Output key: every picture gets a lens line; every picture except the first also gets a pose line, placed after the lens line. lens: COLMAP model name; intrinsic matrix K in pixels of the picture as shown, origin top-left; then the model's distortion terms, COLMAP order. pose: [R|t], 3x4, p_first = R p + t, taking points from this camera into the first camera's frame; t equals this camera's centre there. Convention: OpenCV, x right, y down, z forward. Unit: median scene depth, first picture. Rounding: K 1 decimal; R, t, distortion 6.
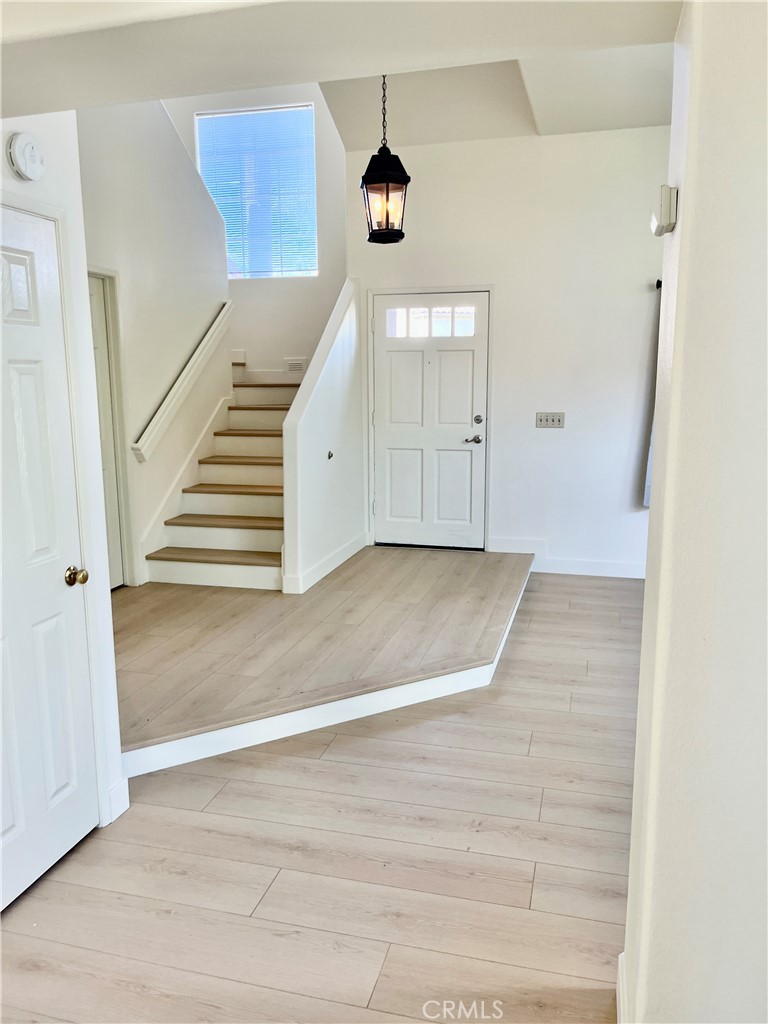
lens RADIAL K [[777.4, 0, 386.7], [0, 777.4, 513.4], [0, 0, 1]] dist [0.038237, -0.045445]
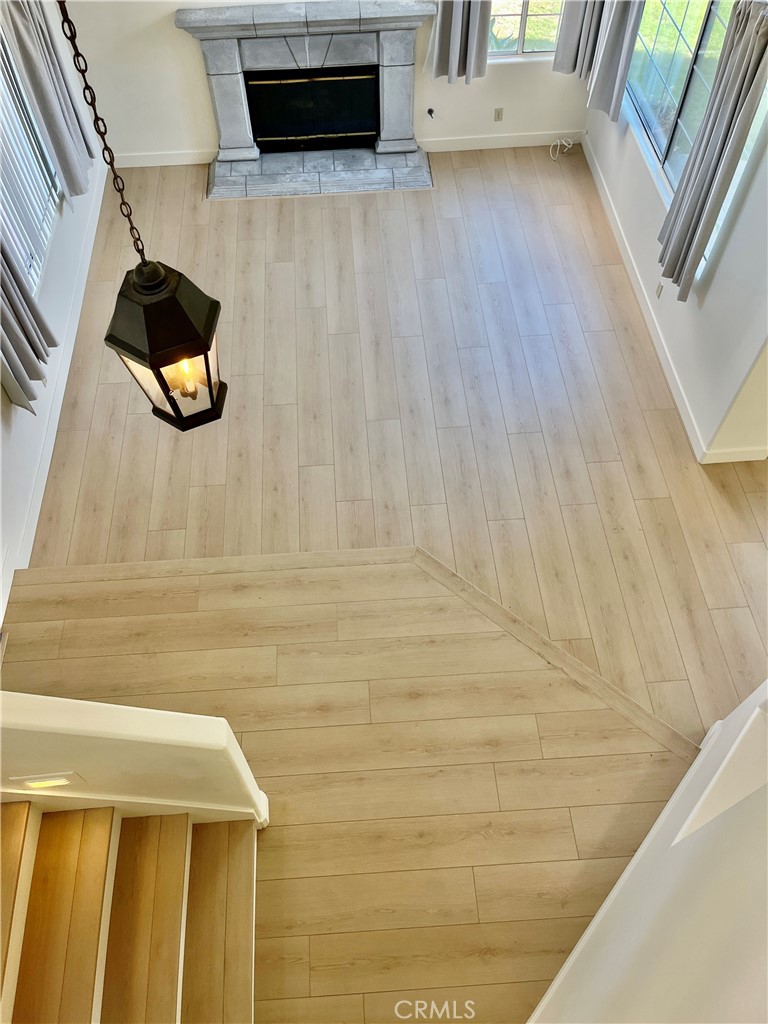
lens RADIAL K [[777.4, 0, 370.3], [0, 777.4, 523.8], [0, 0, 1]] dist [0.038237, -0.045445]
pose [[-0.322802, -0.788584, 0.523387, -0.426641], [0.187761, 0.488644, 0.852040, -0.840067], [-0.927655, 0.373312, -0.009670, 1.062031]]
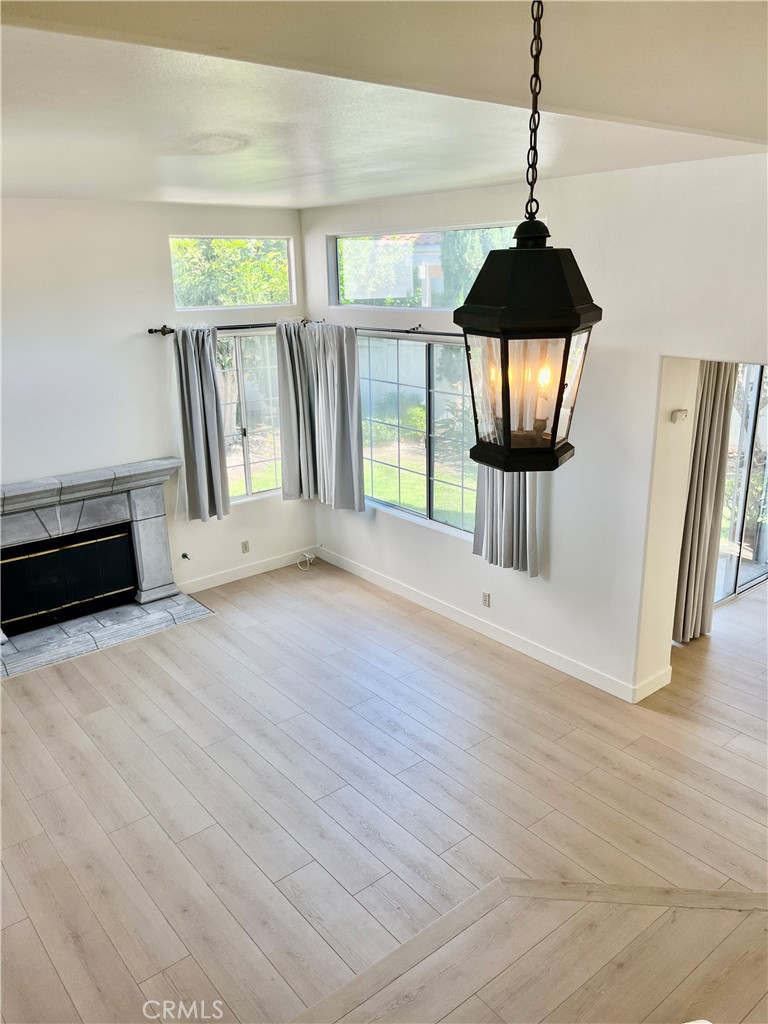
lens RADIAL K [[777.4, 0, 388.2], [0, 777.4, 511.4], [0, 0, 1]] dist [0.038237, -0.045445]
pose [[-0.813525, -0.156379, 0.560110, -0.192483], [0.123805, 0.894511, 0.429561, -0.578143], [-0.568199, 0.418803, -0.708346, 1.521042]]
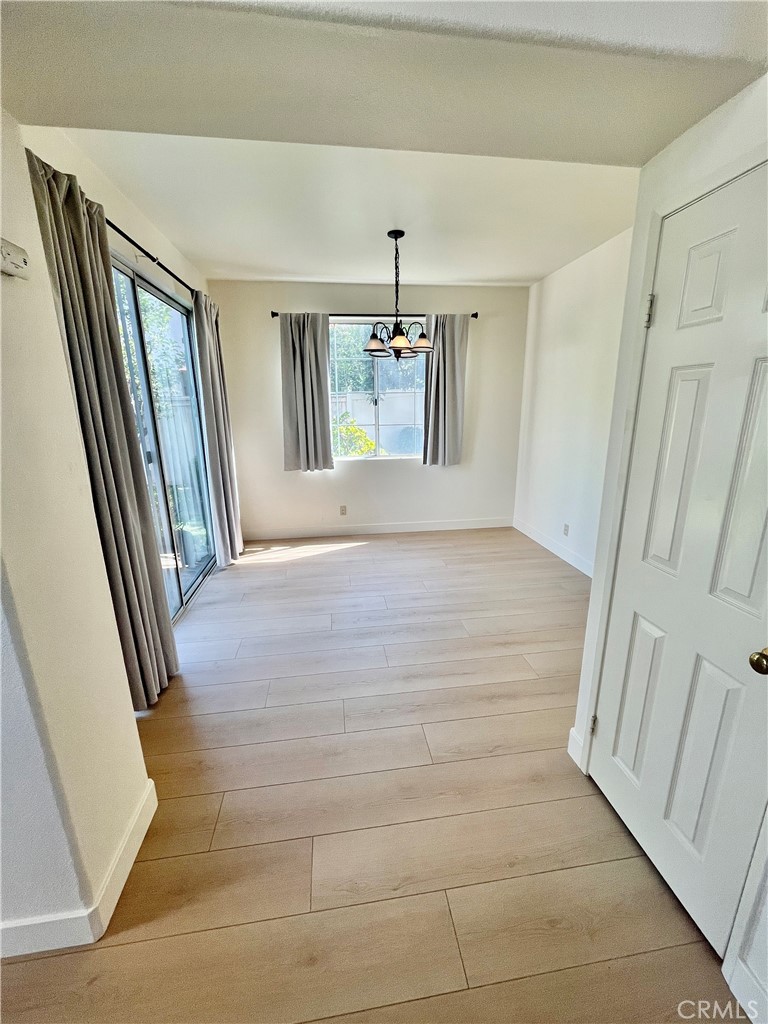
lens RADIAL K [[412.9, 0, 383.6], [0, 412.9, 510.7], [0, 0, 1]] dist [-0.006124, 0.000552]
pose [[-0.922820, 0.112314, -0.368494, 0.033082], [-0.050952, 0.912566, 0.405742, -0.115211], [0.381846, 0.393203, -0.836412, 0.720117]]
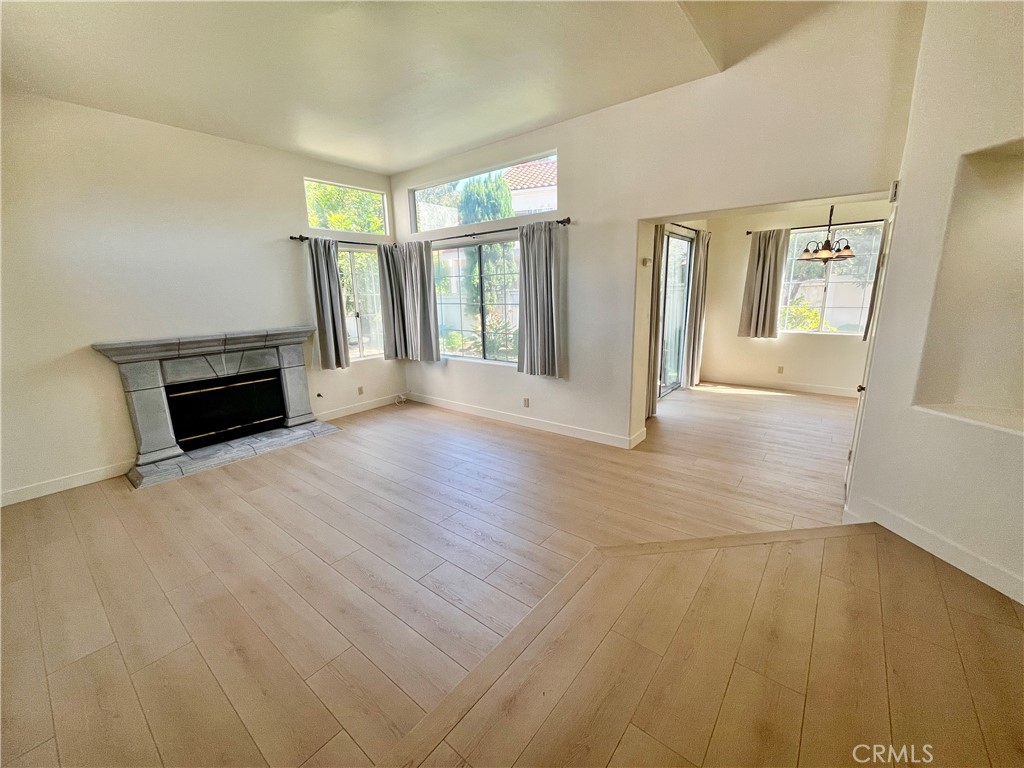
lens RADIAL K [[412.9, 0, 509.1], [0, 412.9, 383.8], [0, 0, 1]] dist [-0.006124, 0.000552]
pose [[-0.915011, -0.064612, 0.398220, 0.023042], [0.097921, 0.922003, 0.374595, -0.281294], [-0.391364, 0.381753, -0.837317, 1.468414]]
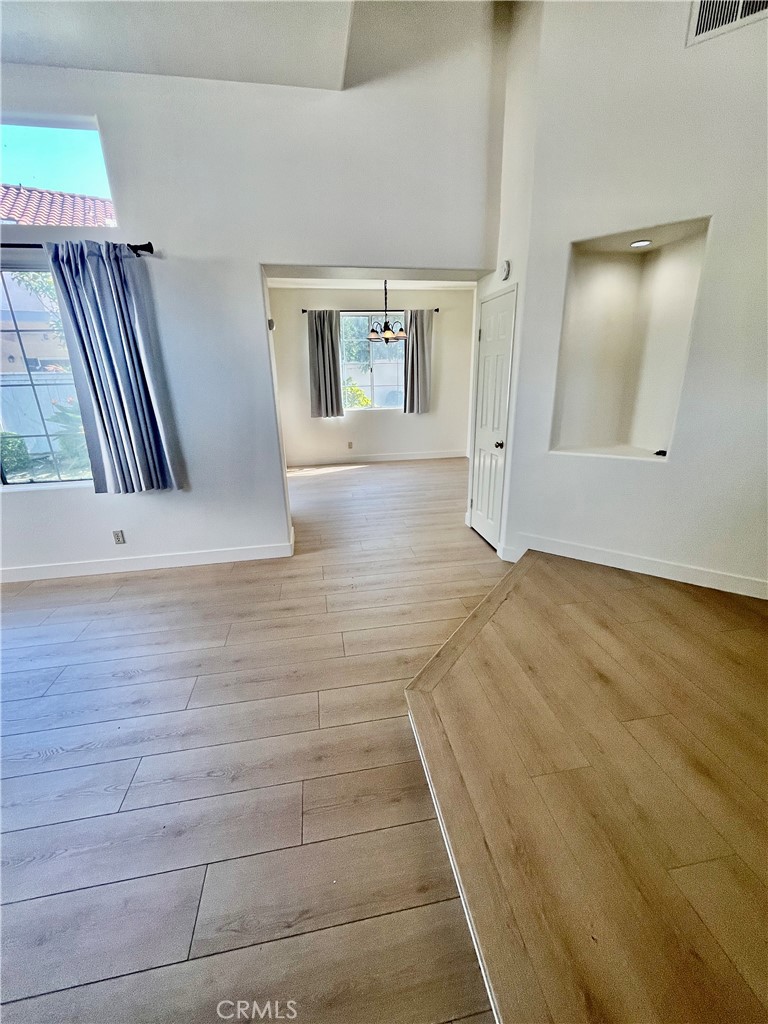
lens RADIAL K [[412.9, 0, 386.5], [0, 412.9, 509.4], [0, 0, 1]] dist [-0.006124, 0.000552]
pose [[-0.904967, 0.155697, -0.395972, 0.308154], [-0.051391, 0.883831, 0.464975, -0.211407], [0.422367, 0.441137, -0.791836, 1.269165]]
